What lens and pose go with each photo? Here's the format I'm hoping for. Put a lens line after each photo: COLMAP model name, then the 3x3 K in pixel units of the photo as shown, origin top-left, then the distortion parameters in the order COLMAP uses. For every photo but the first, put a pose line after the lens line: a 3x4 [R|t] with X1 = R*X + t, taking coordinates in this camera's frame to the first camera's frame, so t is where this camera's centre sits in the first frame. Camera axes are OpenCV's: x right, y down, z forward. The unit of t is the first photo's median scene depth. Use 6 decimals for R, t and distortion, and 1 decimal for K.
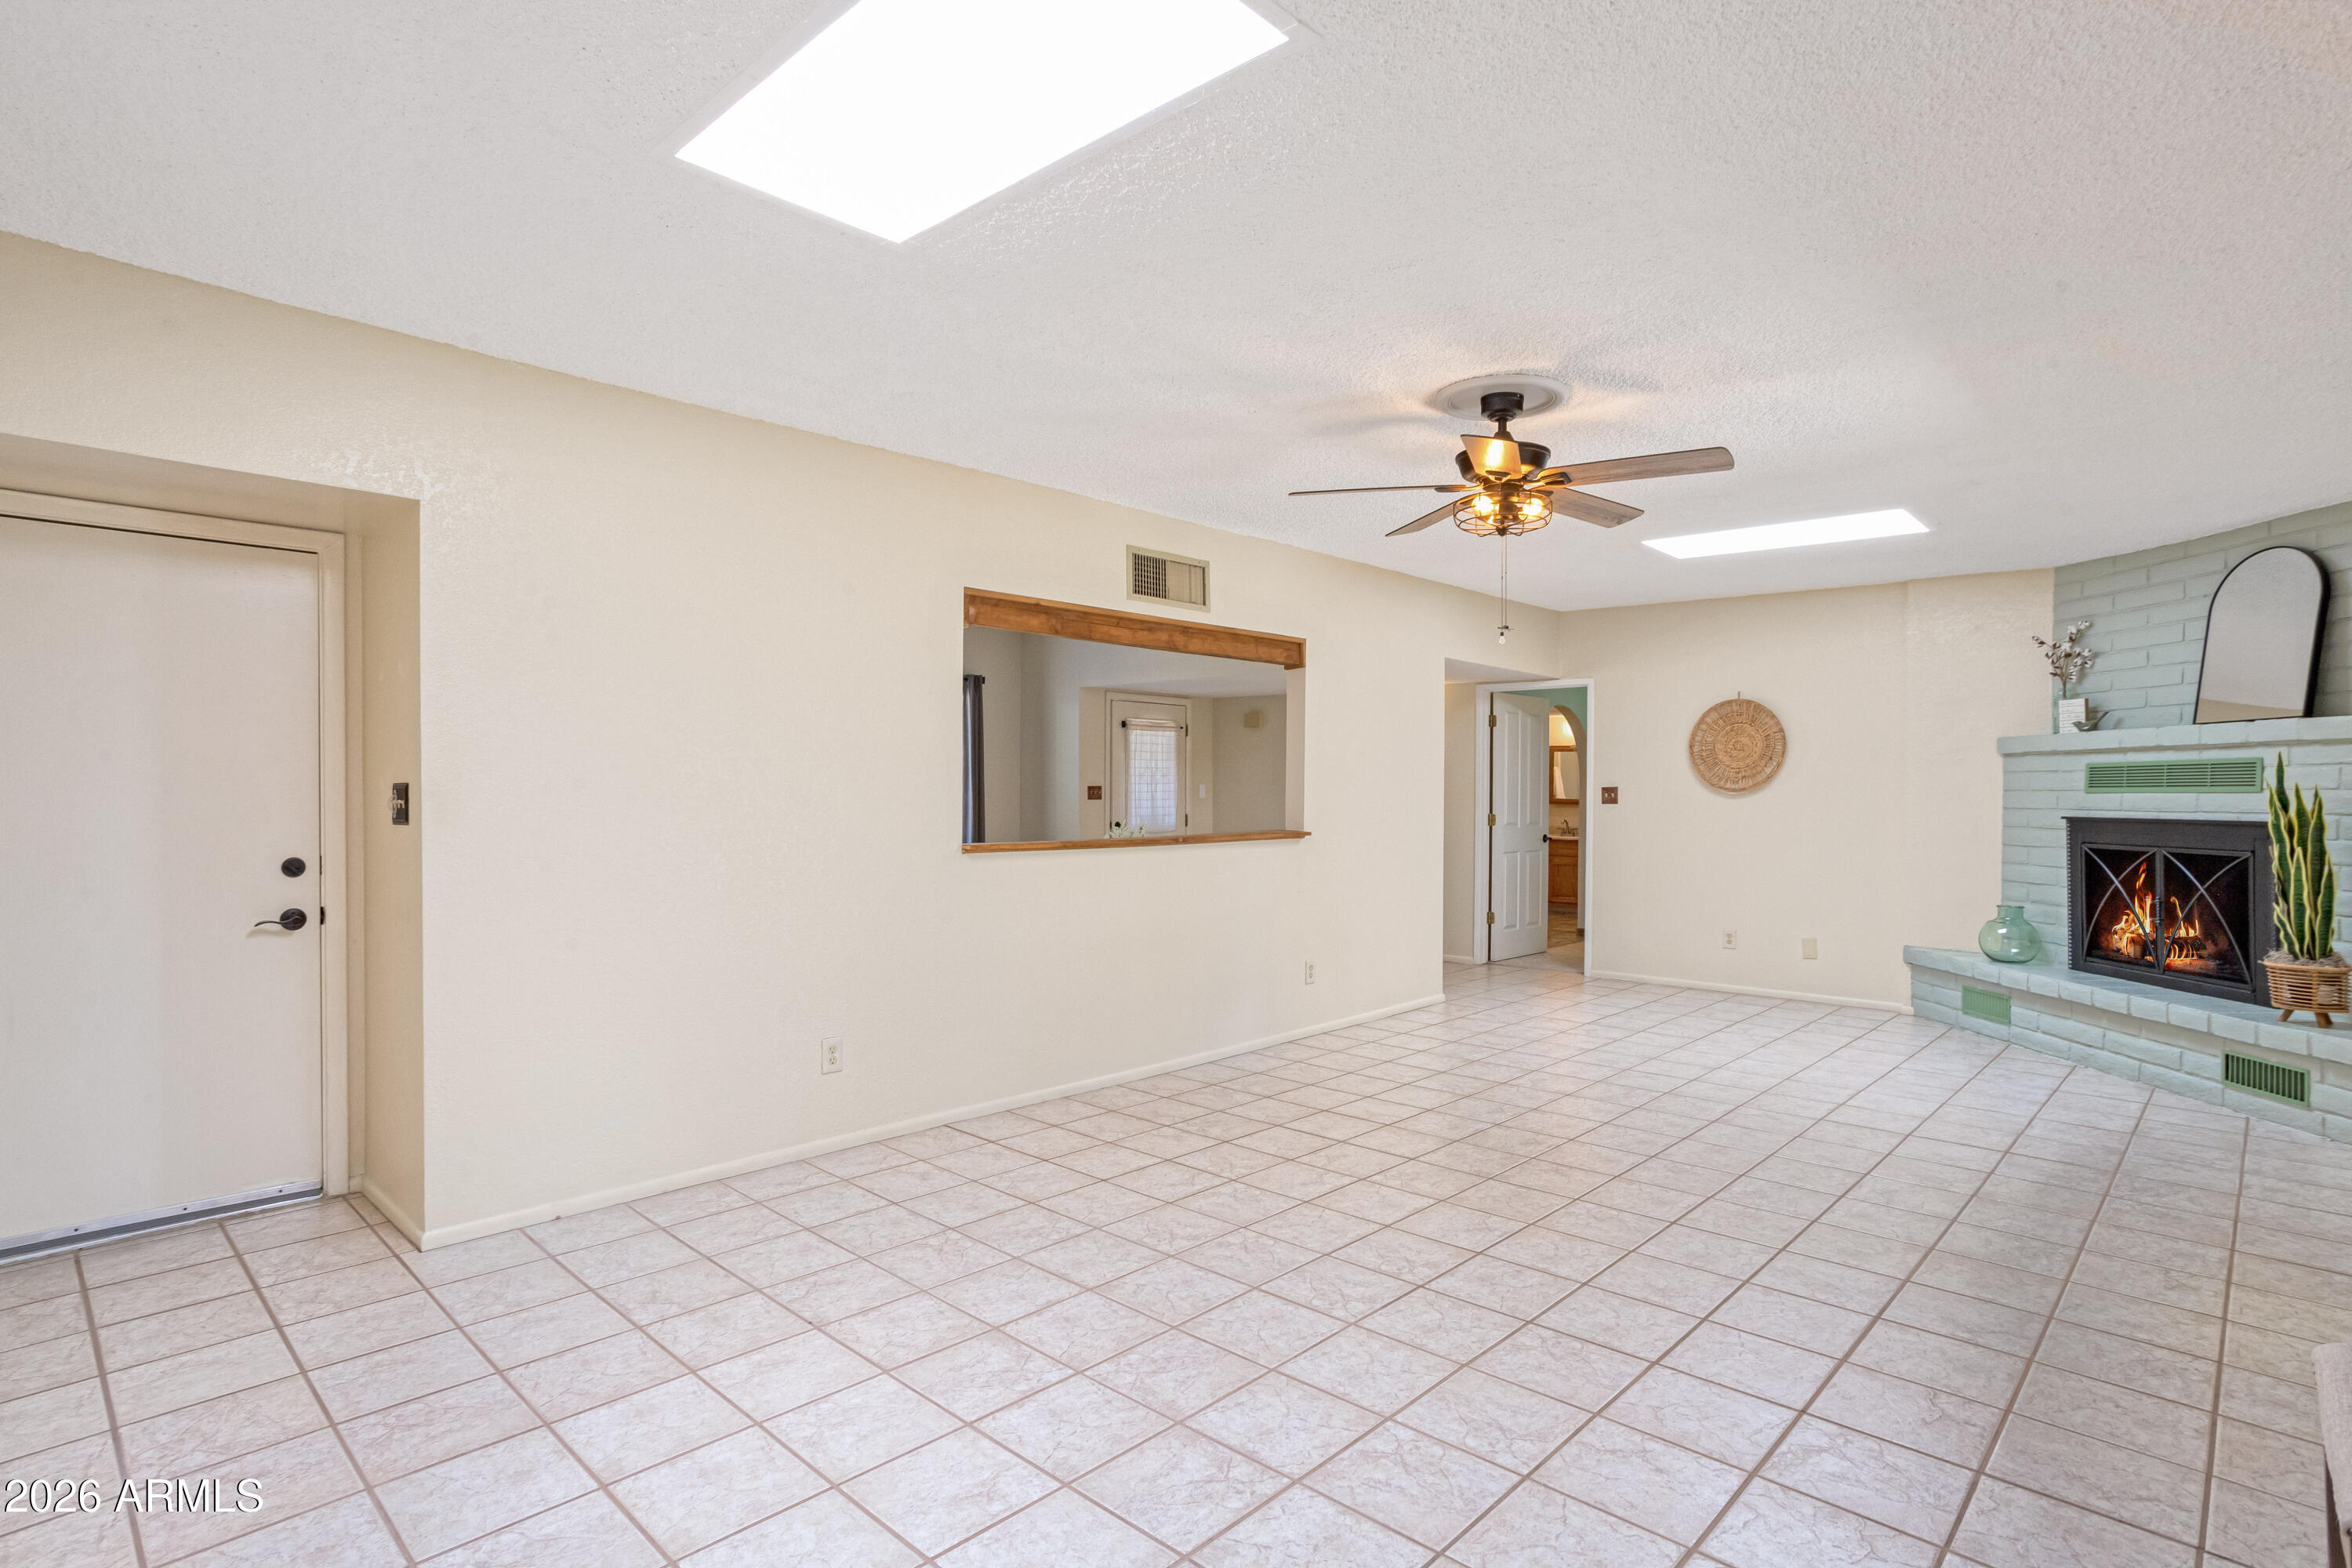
lens RADIAL K [[1172.0, 0, 1169.1], [0, 1172.0, 818.6], [0, 0, 1]] dist [-0.048505, 0.034708]
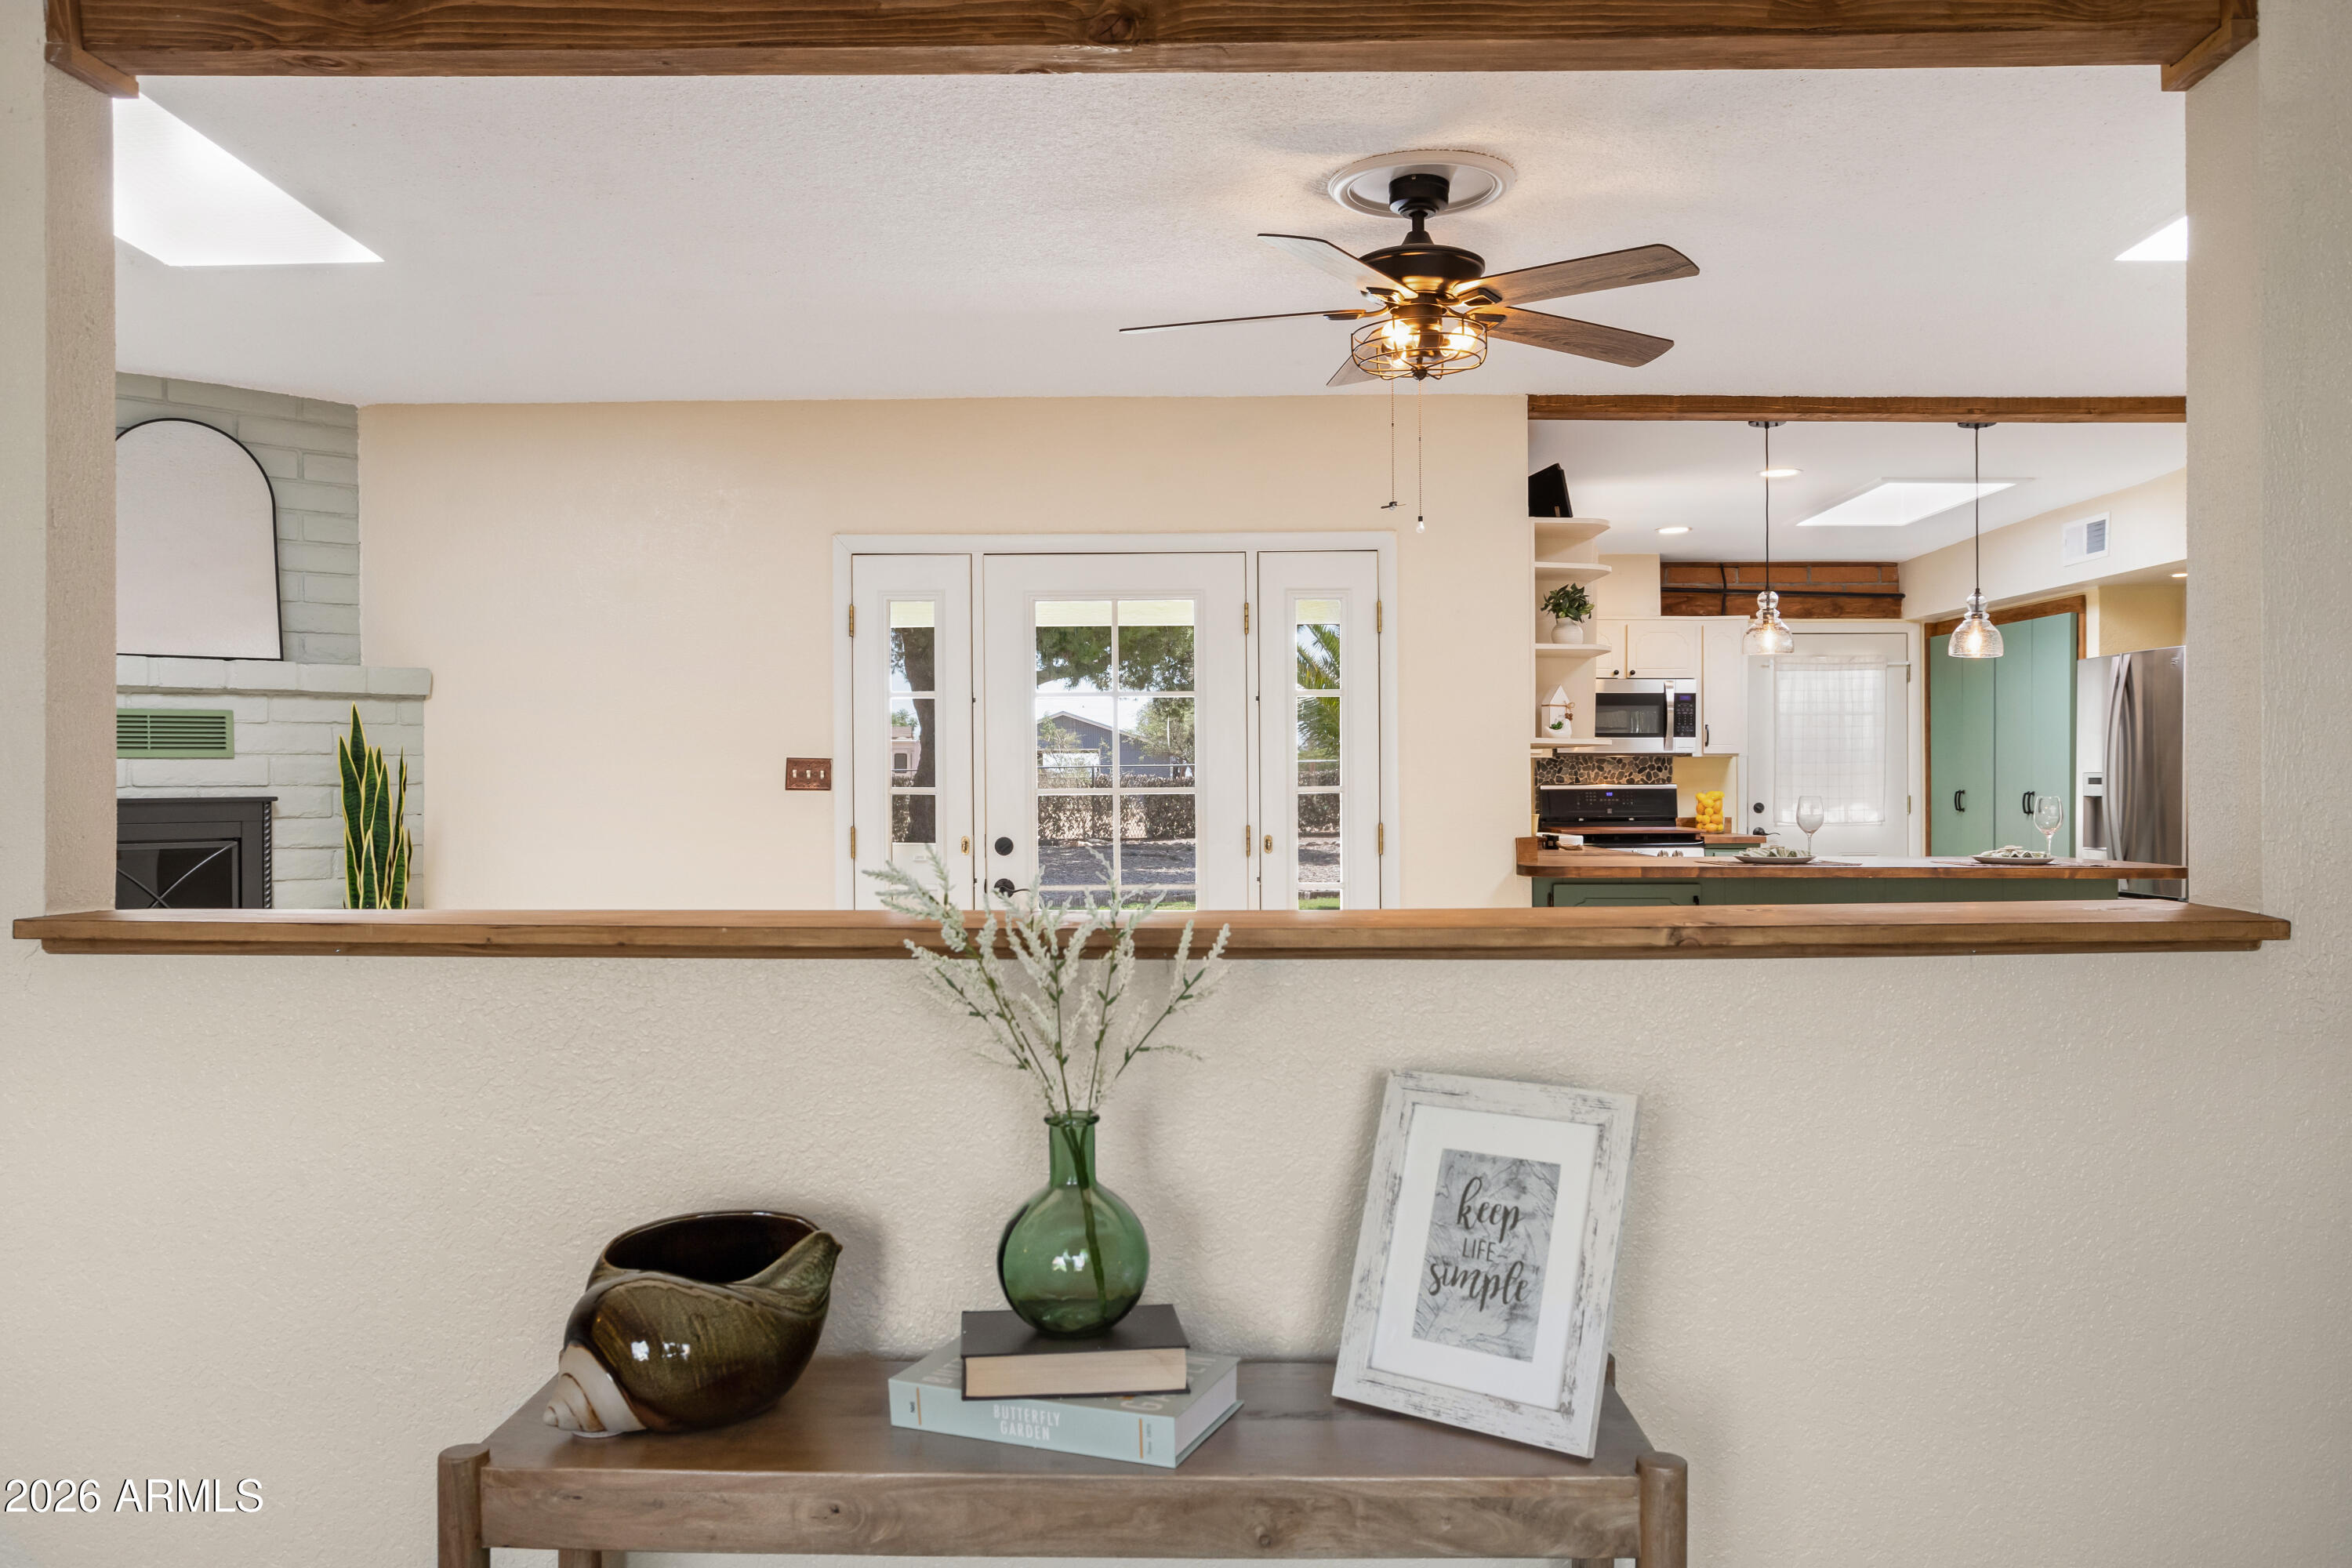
lens RADIAL K [[1805.6, 0, 1170.4], [0, 1805.6, 774.7], [0, 0, 1]] dist [-0.020126, 0.010190]
pose [[-0.685115, 0.002542, 0.728430, -0.254747], [0.022157, 0.999604, 0.017351, -0.016380], [-0.728098, 0.028027, -0.684900, 1.183719]]
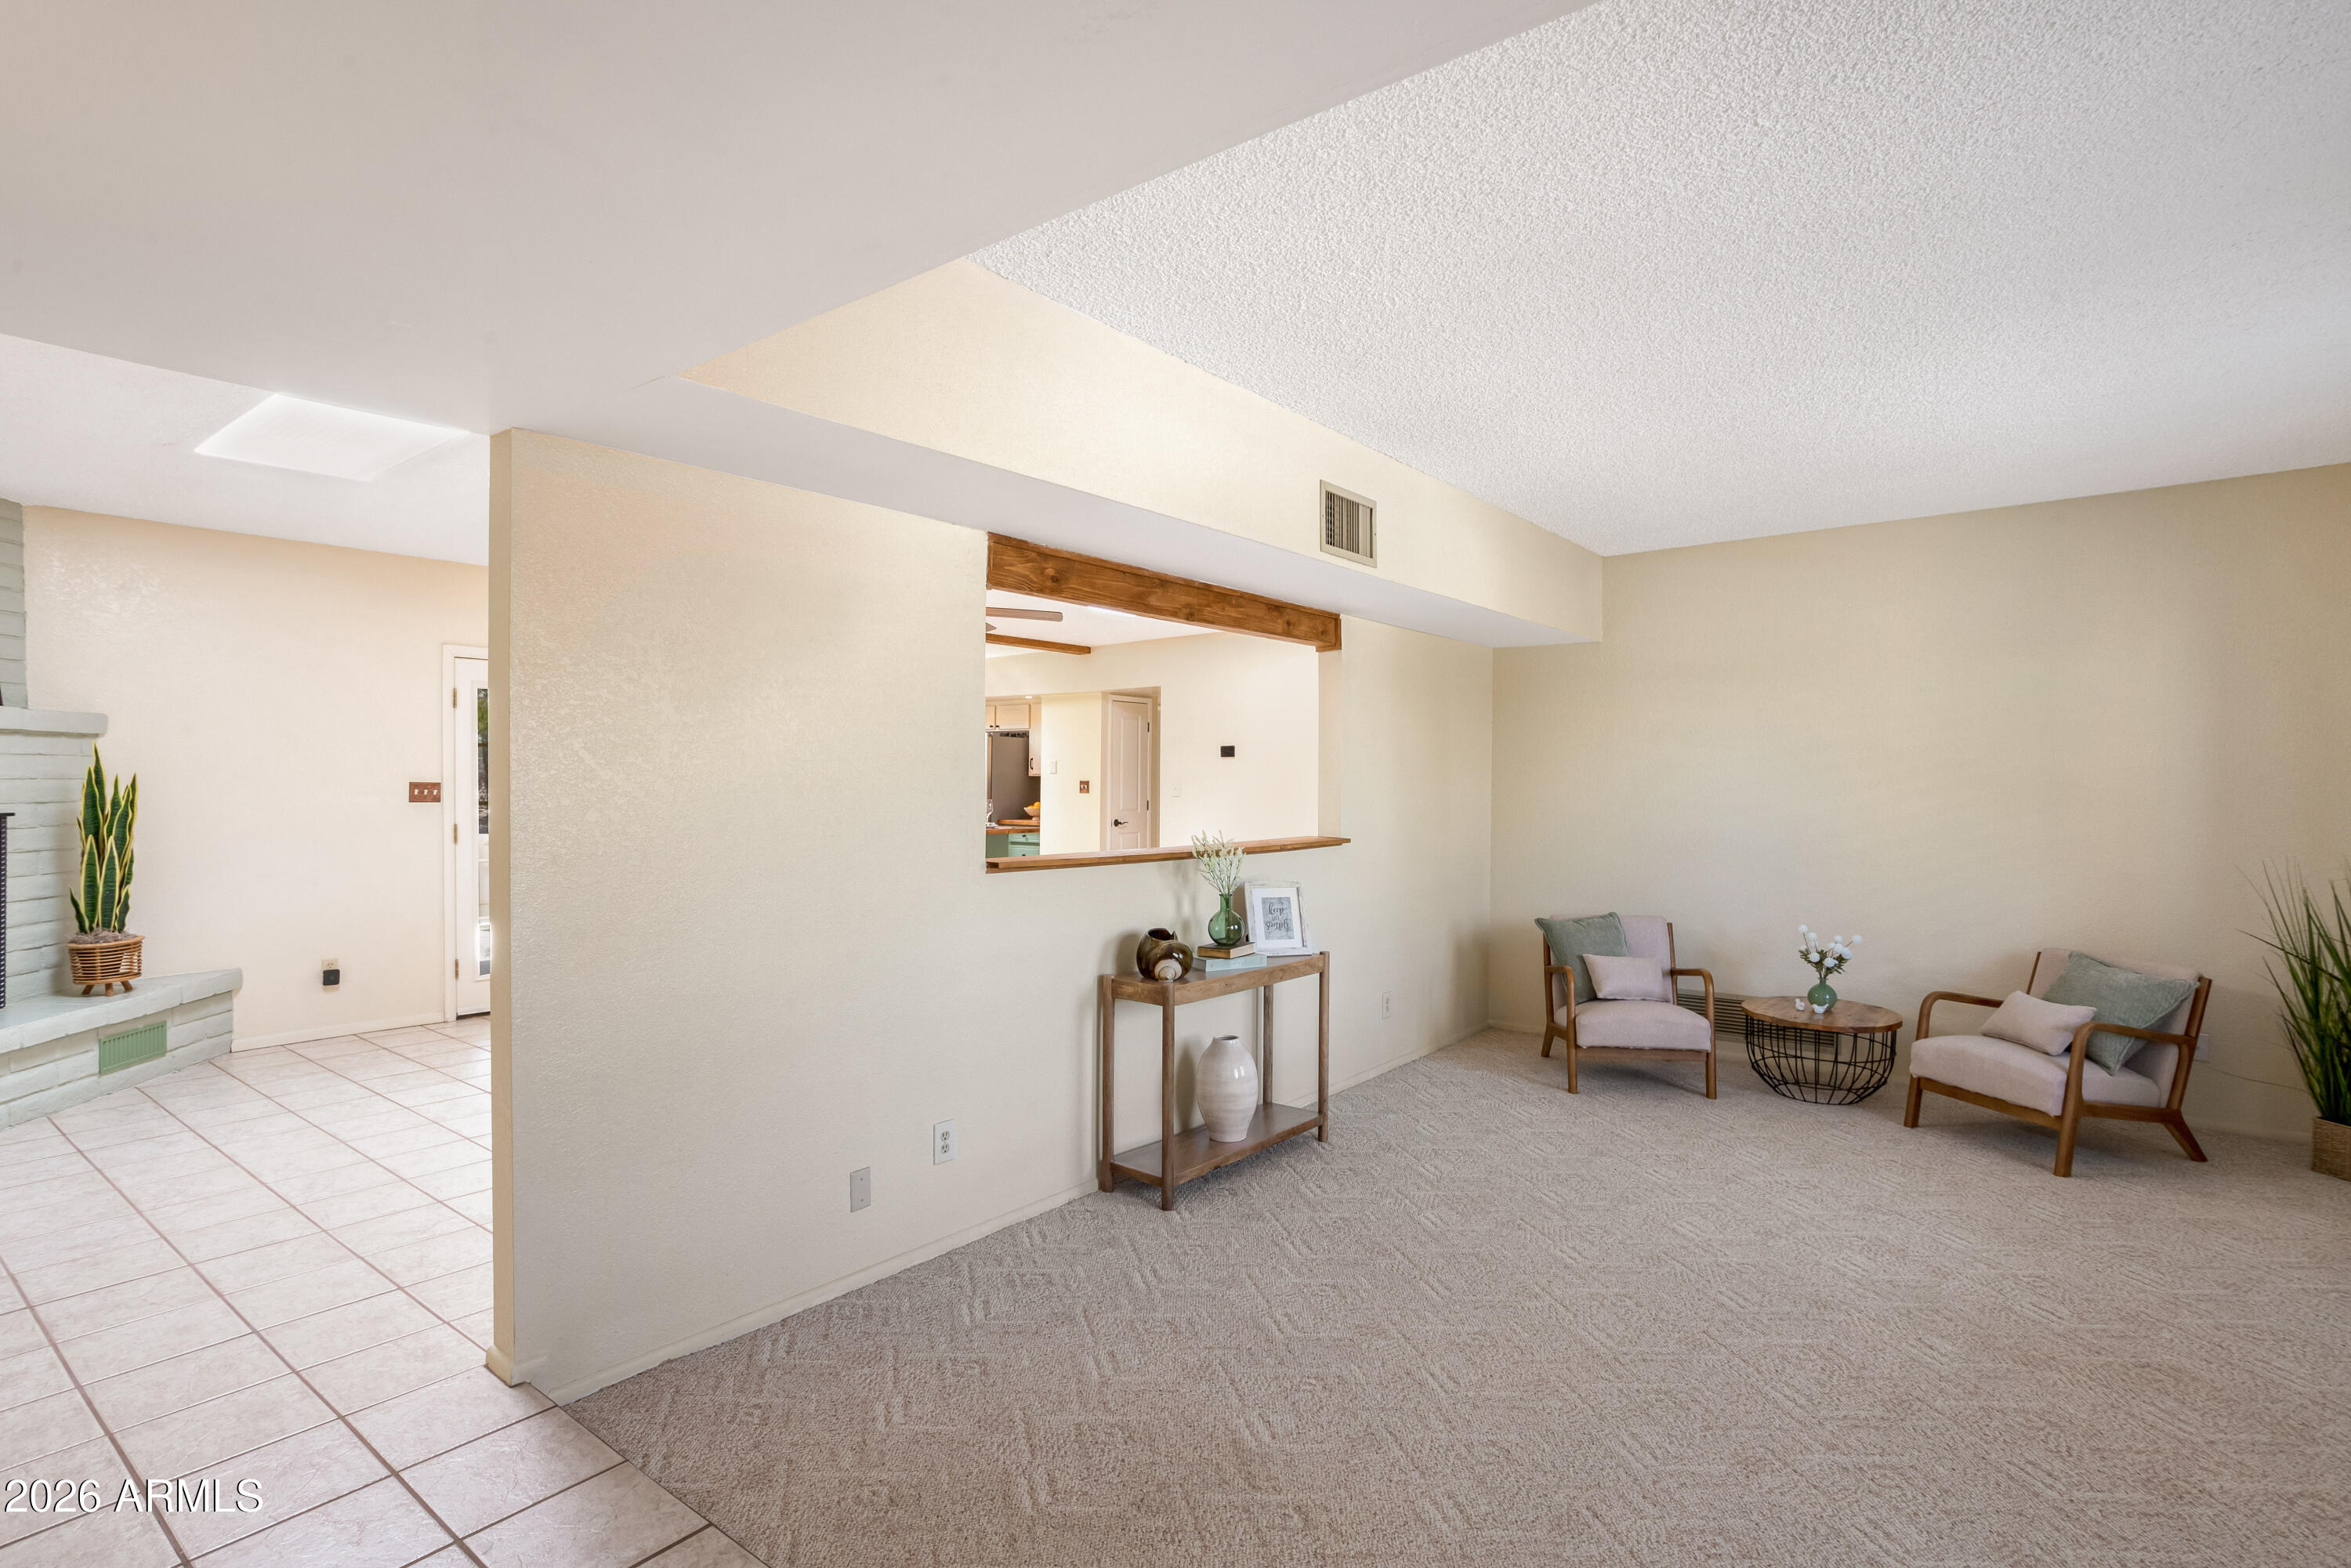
lens RADIAL K [[1171.5, 0, 1164.4], [0, 1171.5, 800.4], [0, 0, 1]] dist [-0.048505, 0.034708]
pose [[-0.995892, -0.007516, -0.090238, 0.073873], [-0.011825, 0.998810, 0.047312, -0.055601], [0.089775, 0.048185, -0.994796, 1.762367]]
